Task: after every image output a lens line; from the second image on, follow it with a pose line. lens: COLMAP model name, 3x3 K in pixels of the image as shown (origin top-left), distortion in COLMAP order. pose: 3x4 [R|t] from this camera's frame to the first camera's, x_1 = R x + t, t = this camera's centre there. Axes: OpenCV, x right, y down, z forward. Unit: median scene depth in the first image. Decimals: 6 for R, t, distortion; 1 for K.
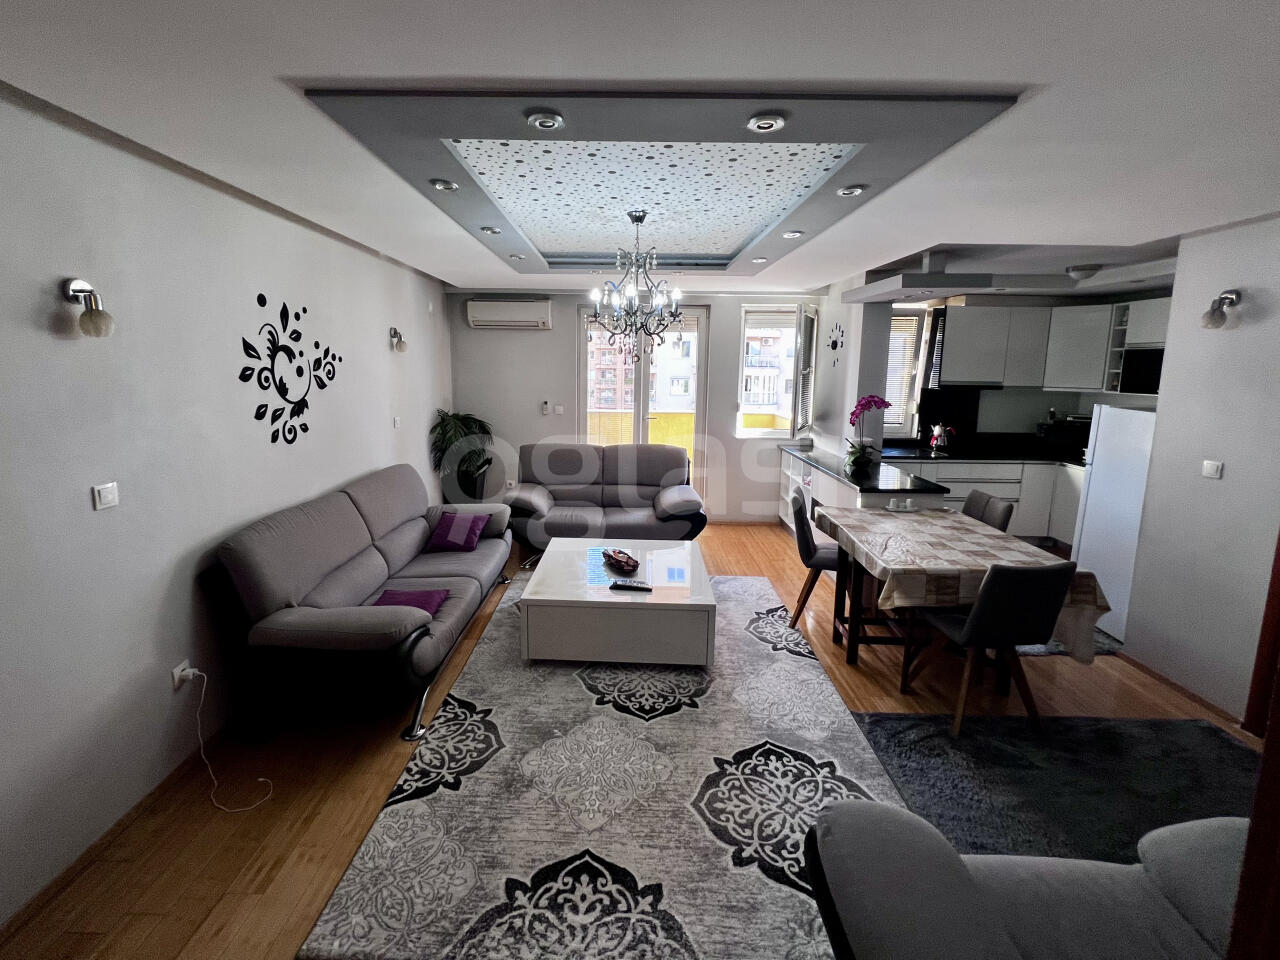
lens RADIAL K [[552.4, 0, 626.3], [0, 552.4, 445.0], [0, 0, 1]] dist [-0.001645, 0.000130]
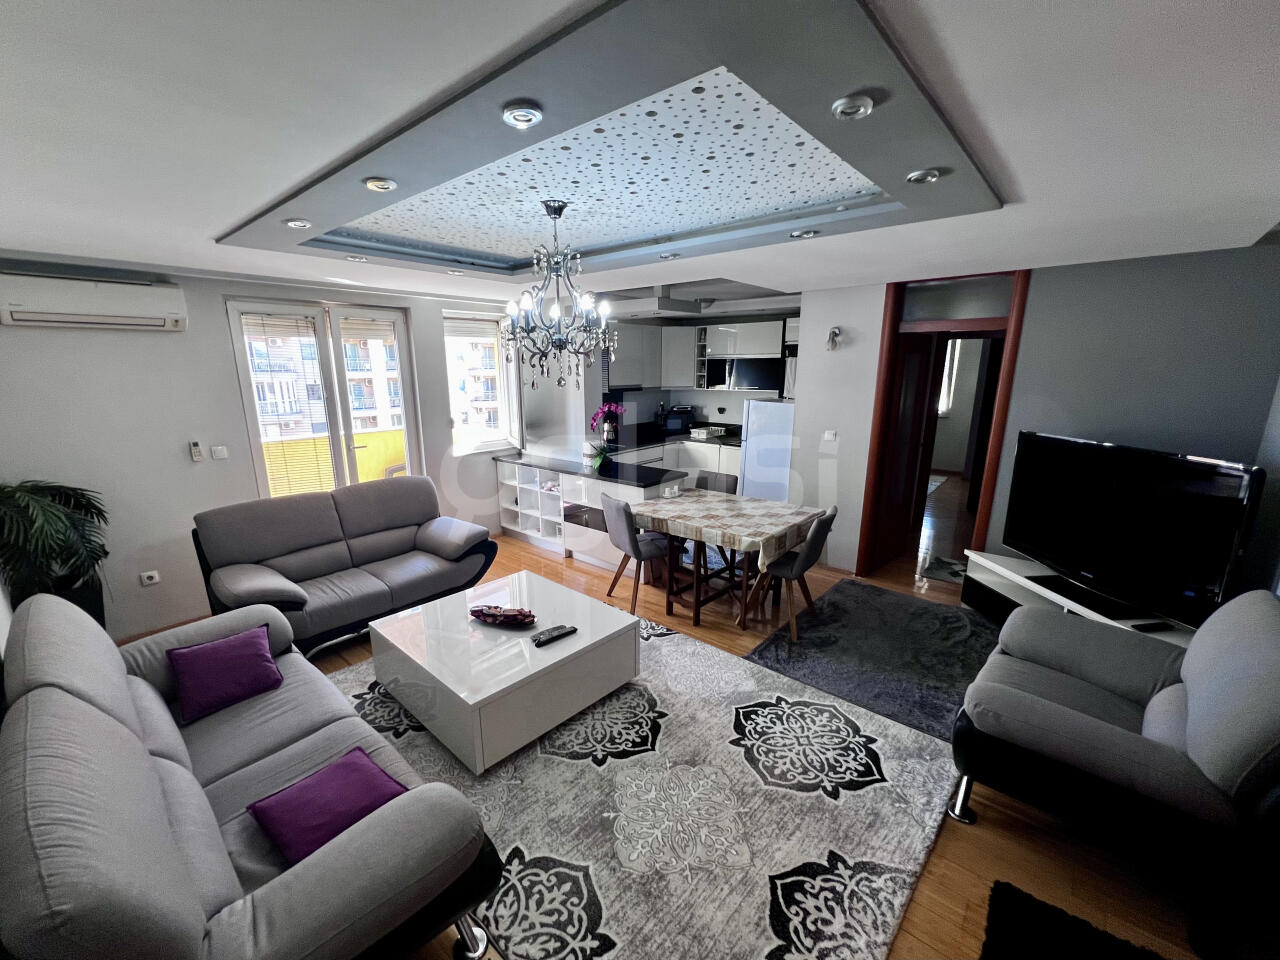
lens RADIAL K [[528.2, 0, 627.0], [0, 528.2, 497.3], [0, 0, 1]] dist [-0.000970, 0.000100]
pose [[0.659231, -0.196538, 0.725802, -0.671632], [0.124081, 0.980438, 0.152791, -0.112040], [-0.741633, -0.010666, 0.670721, 0.452447]]
